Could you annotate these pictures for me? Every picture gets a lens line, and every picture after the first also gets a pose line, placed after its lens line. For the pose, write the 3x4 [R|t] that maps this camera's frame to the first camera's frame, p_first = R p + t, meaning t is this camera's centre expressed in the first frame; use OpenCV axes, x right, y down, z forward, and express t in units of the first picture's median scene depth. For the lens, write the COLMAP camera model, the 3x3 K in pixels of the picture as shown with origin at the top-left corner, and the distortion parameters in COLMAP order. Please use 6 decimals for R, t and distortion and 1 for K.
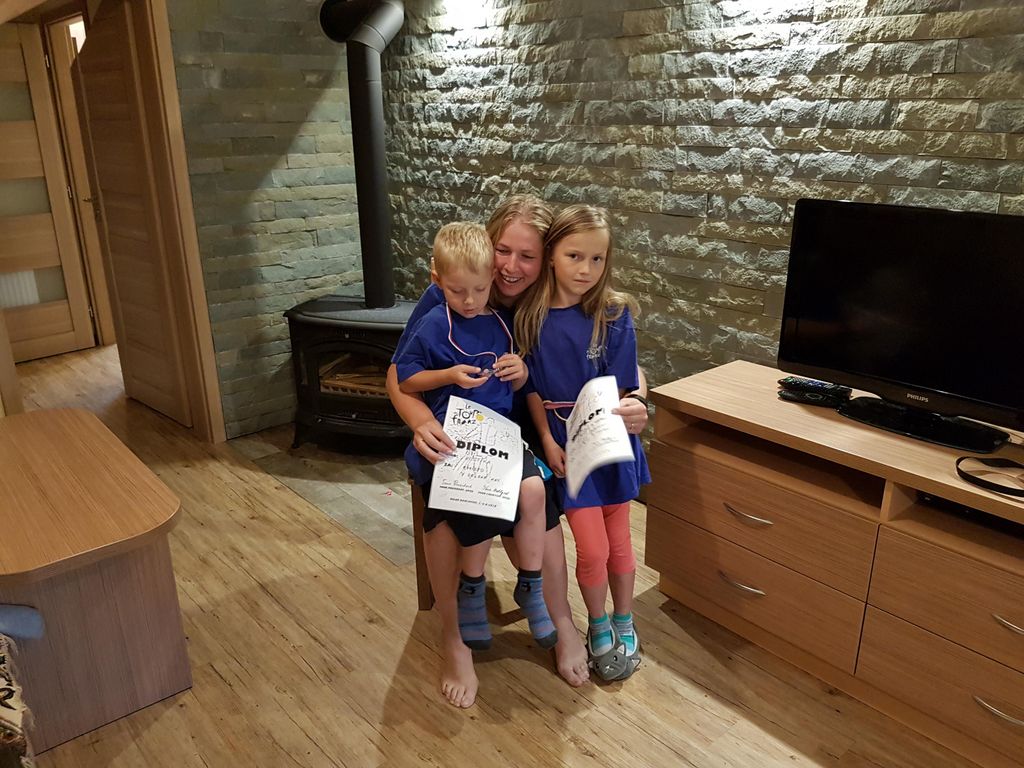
lens RADIAL K [[801.1, 0, 514.0], [0, 801.1, 389.0], [0, 0, 1]] dist [-0.006280, -0.013505]
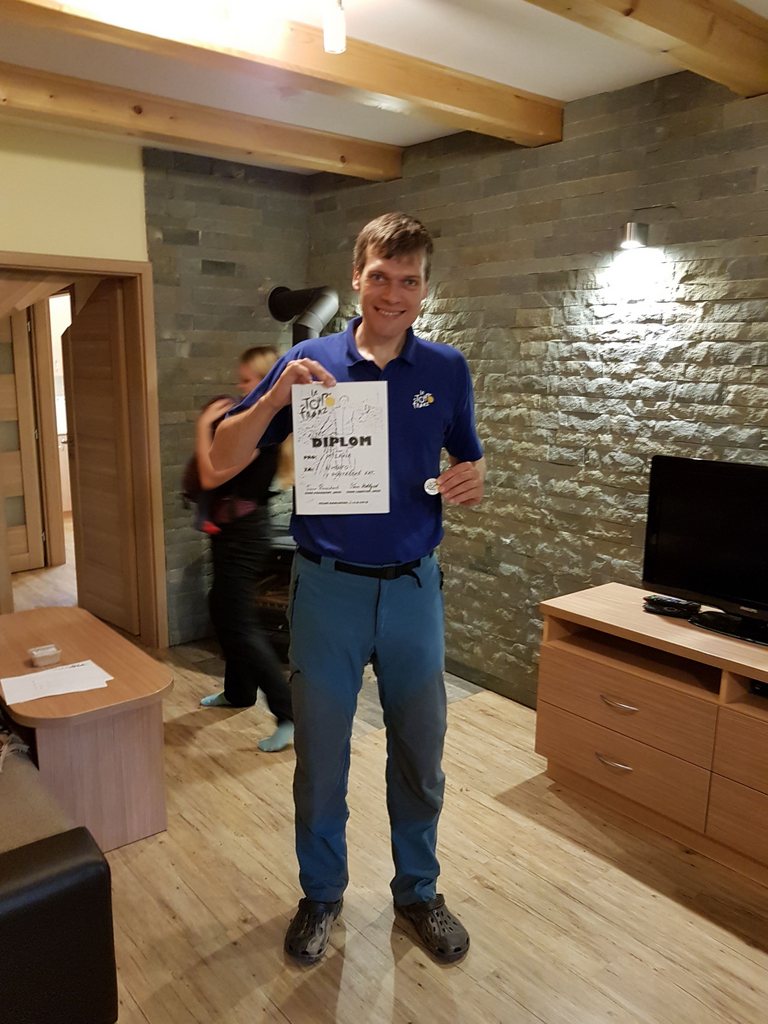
lens RADIAL K [[801.1, 0, 360.2], [0, 801.1, 514.4], [0, 0, 1]] dist [-0.006280, -0.013505]
pose [[0.998669, 0.023783, -0.045758, -0.050980], [-0.030160, 0.989095, -0.144156, 0.051107], [0.041831, 0.145345, 0.988496, -0.252323]]
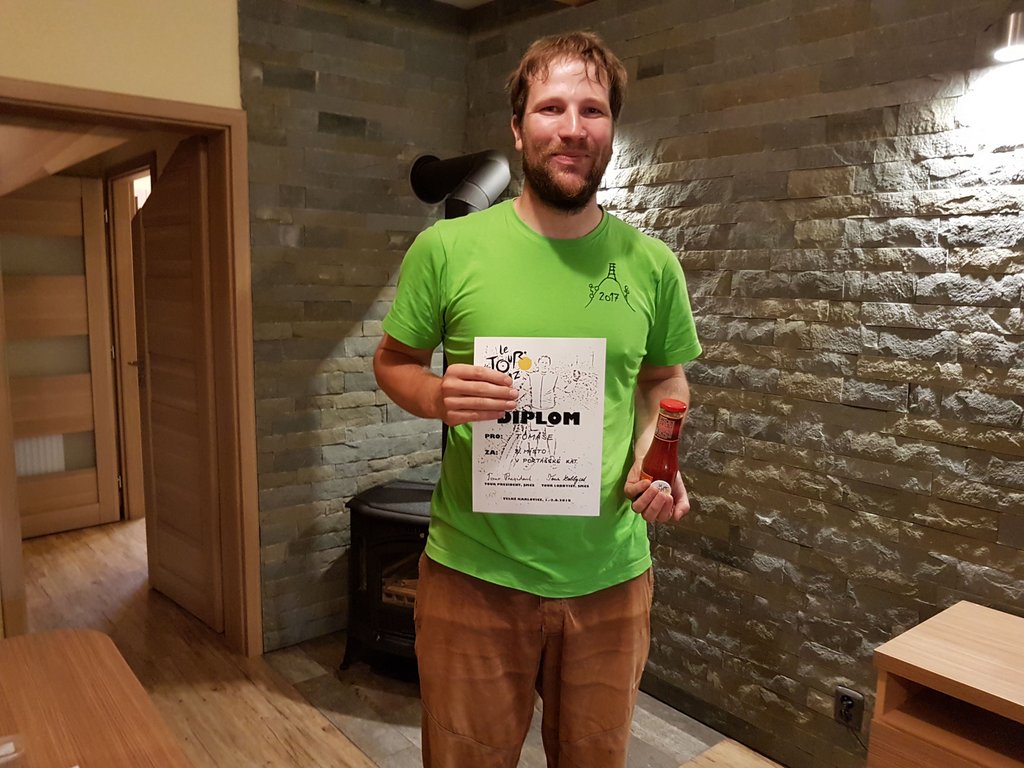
lens RADIAL K [[801.1, 0, 520.0], [0, 801.1, 398.4], [0, 0, 1]] dist [-0.006280, -0.013505]
pose [[0.999296, 0.031116, -0.020956, -0.131785], [-0.034550, 0.980996, -0.190925, -0.068567], [0.014617, 0.191515, 0.981381, 0.223875]]
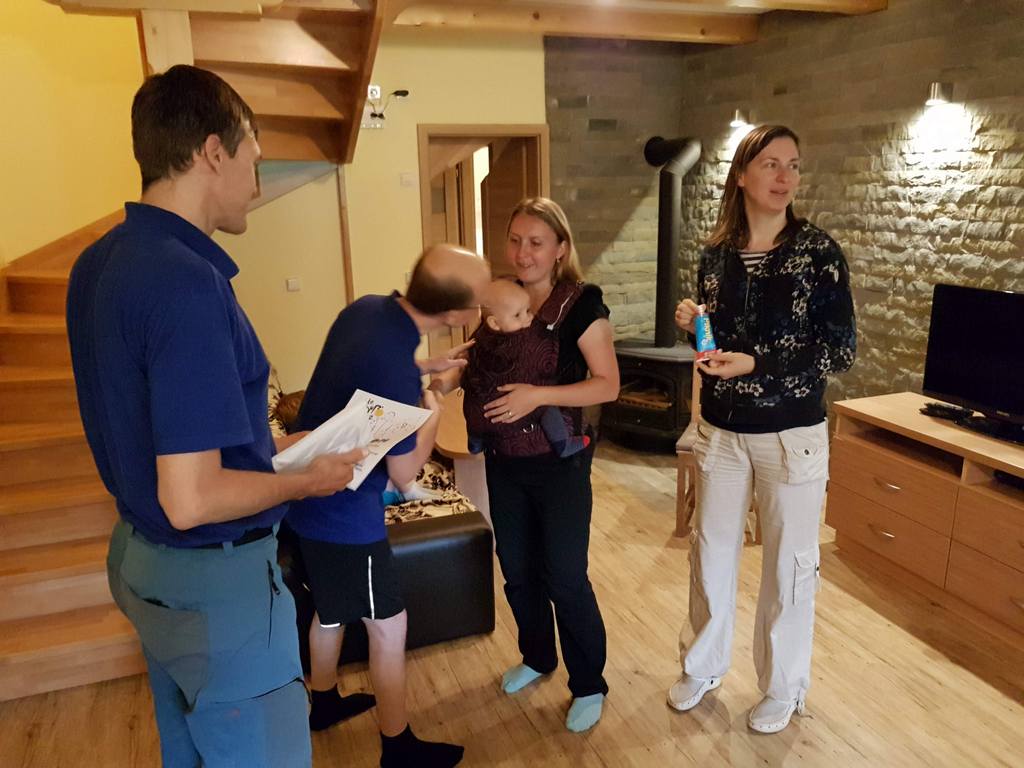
lens RADIAL K [[801.1, 0, 523.3], [0, 801.1, 402.0], [0, 0, 1]] dist [-0.006280, -0.013505]
pose [[0.936352, 0.081965, -0.341359, 0.131242], [-0.104351, 0.993396, -0.047707, 0.128961], [0.335194, 0.080292, 0.938721, -0.615294]]
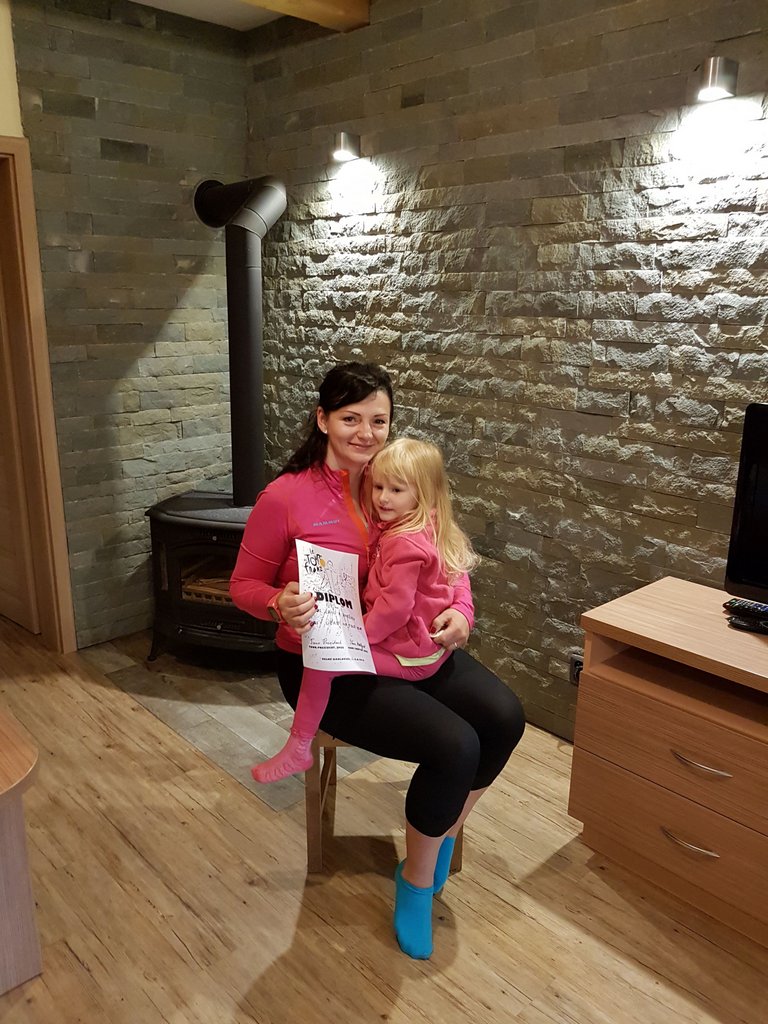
lens RADIAL K [[801.1, 0, 370.6], [0, 801.1, 506.4], [0, 0, 1]] dist [-0.006280, -0.013505]
pose [[0.999677, 0.009972, 0.023386, -0.075236], [-0.008044, 0.996671, -0.081134, -0.040848], [-0.024117, 0.080920, 0.996429, 0.112819]]
